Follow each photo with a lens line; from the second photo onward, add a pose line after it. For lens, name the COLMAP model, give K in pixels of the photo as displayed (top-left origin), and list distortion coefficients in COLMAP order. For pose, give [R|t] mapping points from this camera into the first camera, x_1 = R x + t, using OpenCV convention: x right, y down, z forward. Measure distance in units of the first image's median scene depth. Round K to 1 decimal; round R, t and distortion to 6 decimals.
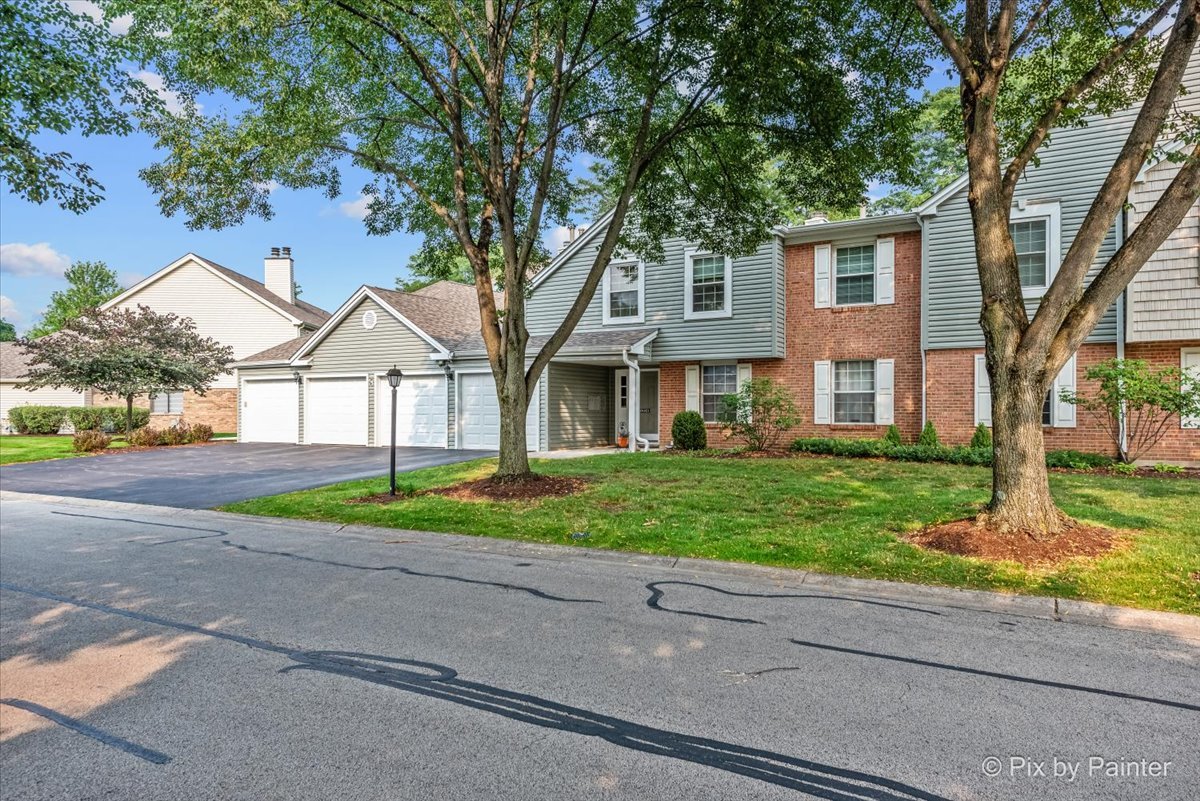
lens RADIAL K [[482.5, 0, 599.3], [0, 482.5, 402.7], [0, 0, 1]] dist [0.006339, -0.000729]
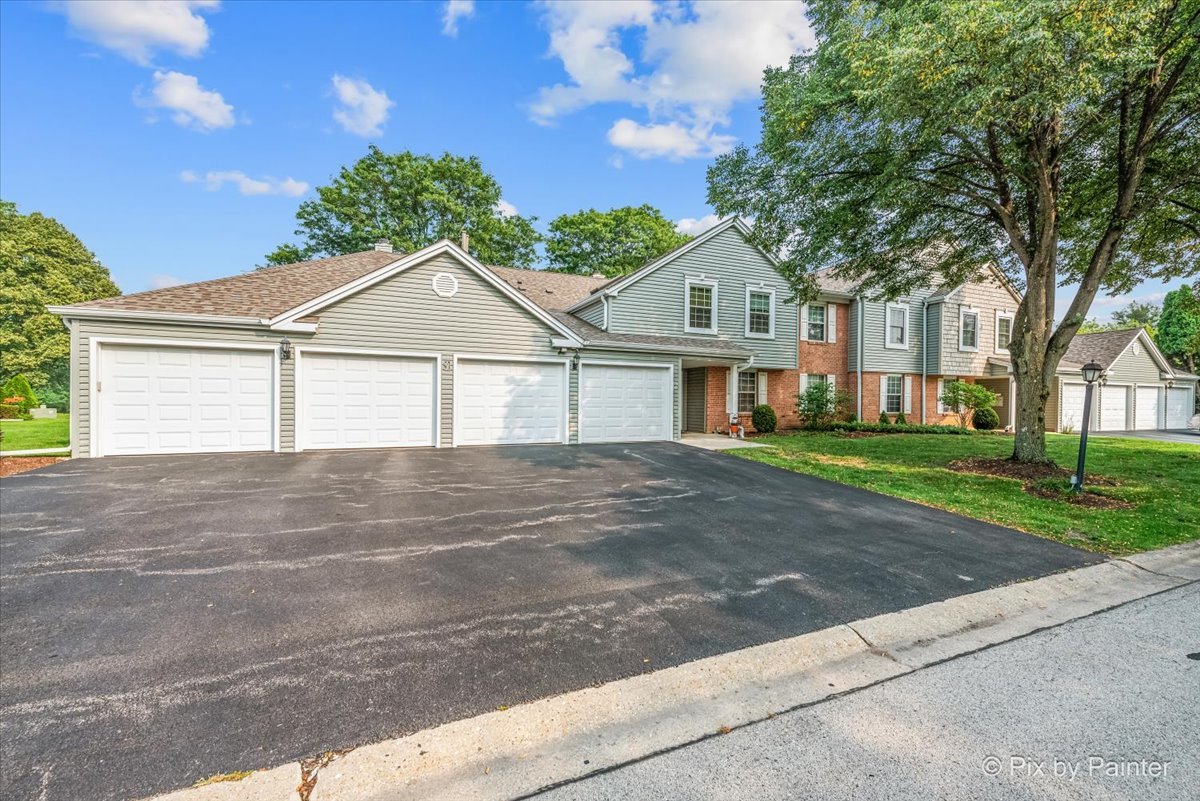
lens RADIAL K [[482.5, 0, 599.3], [0, 482.5, 402.7], [0, 0, 1]] dist [0.006339, -0.000729]
pose [[0.687817, 0.007541, 0.725845, -0.956920], [-0.012613, 0.999919, 0.001563, 0.014236], [-0.725774, -0.010230, 0.687857, 0.316595]]
